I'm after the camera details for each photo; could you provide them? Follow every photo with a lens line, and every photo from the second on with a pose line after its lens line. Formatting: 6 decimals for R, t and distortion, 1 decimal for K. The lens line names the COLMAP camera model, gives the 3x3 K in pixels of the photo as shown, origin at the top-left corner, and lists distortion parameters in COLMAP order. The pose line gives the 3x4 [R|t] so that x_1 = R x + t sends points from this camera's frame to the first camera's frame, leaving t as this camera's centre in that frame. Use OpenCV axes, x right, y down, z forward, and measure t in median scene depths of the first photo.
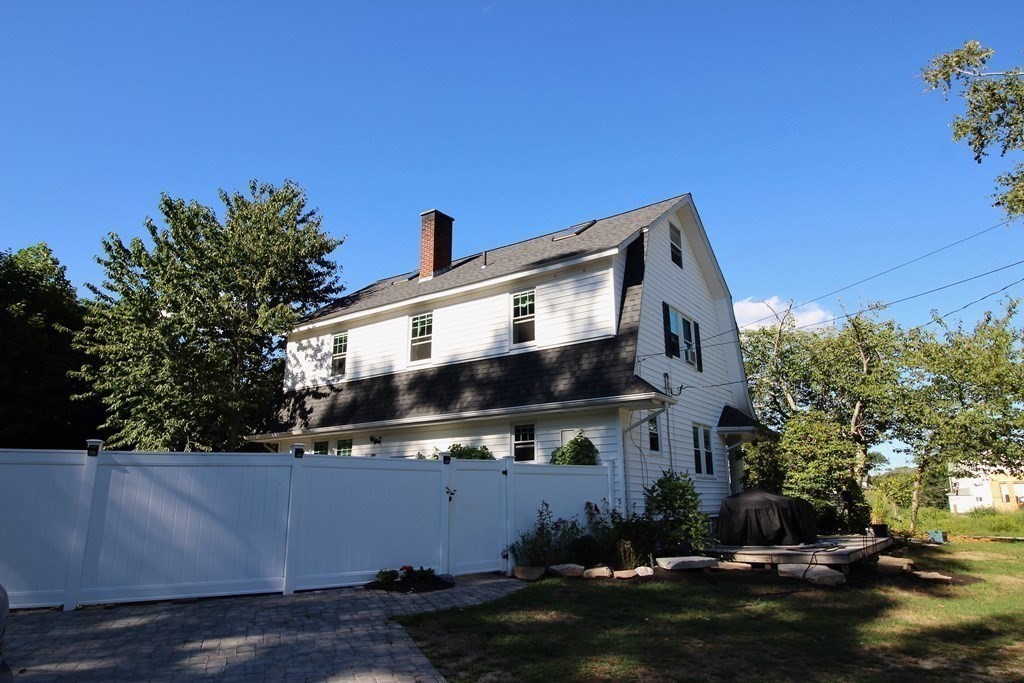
lens RADIAL K [[652.2, 0, 512.3], [0, 652.2, 340.6], [0, 0, 1]] dist [-0.002465, -0.006041]
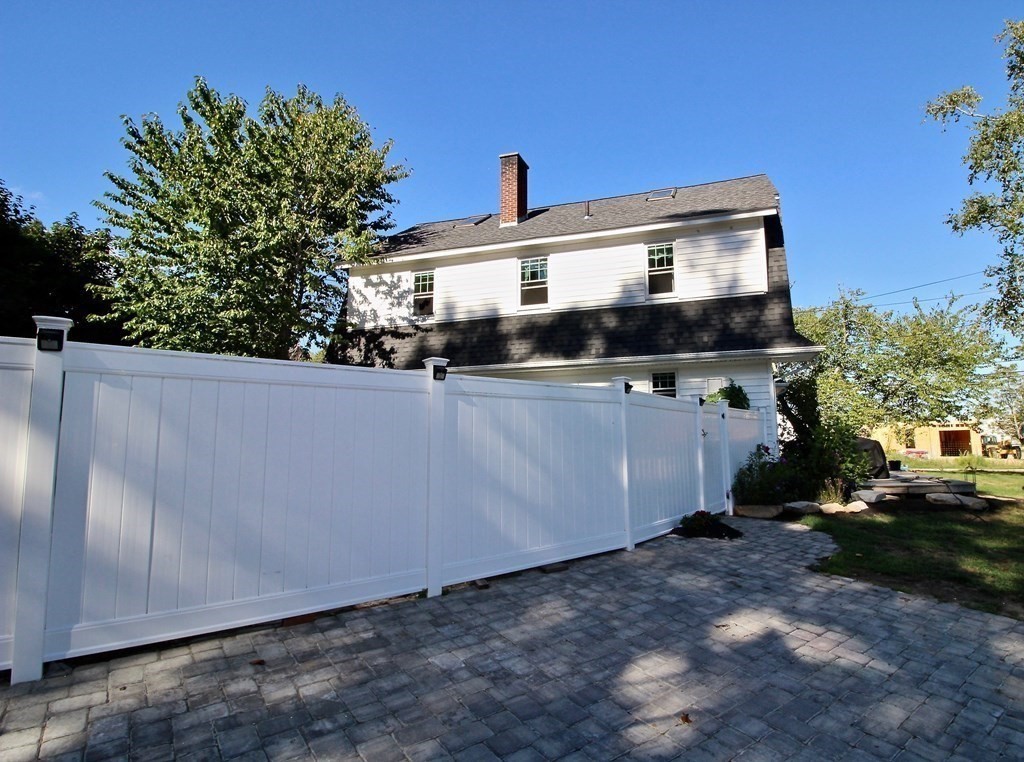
lens RADIAL K [[529.4, 0, 511.9], [0, 529.4, 382.2], [0, 0, 1]] dist [-0.007595, -0.000654]
pose [[0.944974, 0.034583, 0.325313, -0.415862], [-0.072823, 0.991684, 0.106115, 0.062066], [-0.318937, -0.123967, 0.939634, 0.241867]]
